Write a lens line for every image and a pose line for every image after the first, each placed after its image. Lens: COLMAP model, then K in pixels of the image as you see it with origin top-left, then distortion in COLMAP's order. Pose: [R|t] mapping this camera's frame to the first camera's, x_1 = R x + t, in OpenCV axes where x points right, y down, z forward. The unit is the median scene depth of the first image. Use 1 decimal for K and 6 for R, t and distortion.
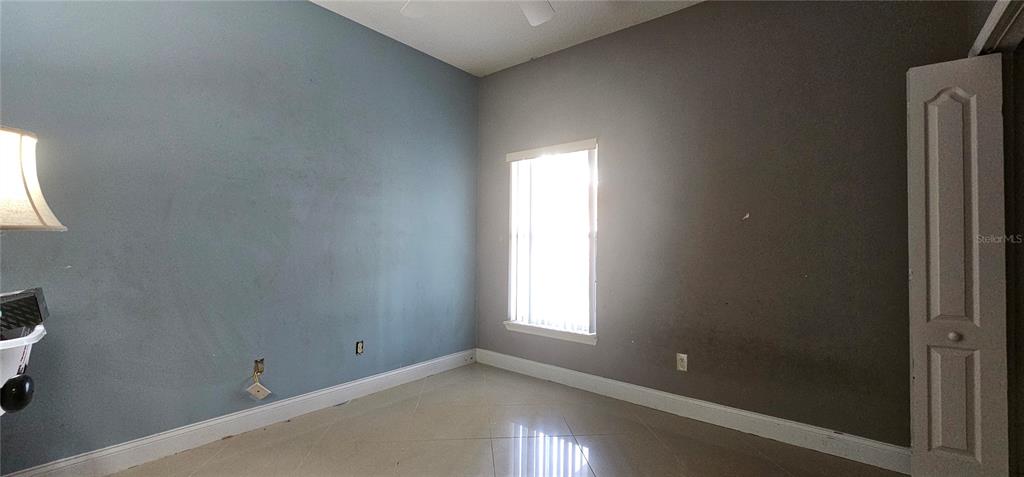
lens RADIAL K [[417.8, 0, 512.0], [0, 417.8, 238.5], [0, 0, 1]] dist [-0.000558, -0.000091]
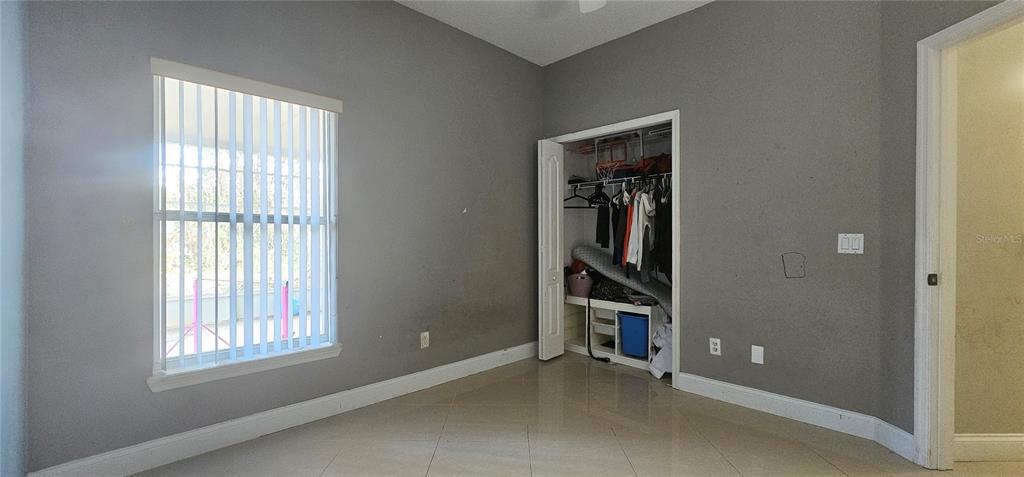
lens RADIAL K [[417.8, 0, 512.0], [0, 417.8, 238.5], [0, 0, 1]] dist [-0.000558, -0.000091]
pose [[0.096672, -0.007278, 0.995290, -0.667287], [-0.011459, 0.999899, 0.008425, 0.018609], [-0.995250, -0.012219, 0.096579, 0.676671]]
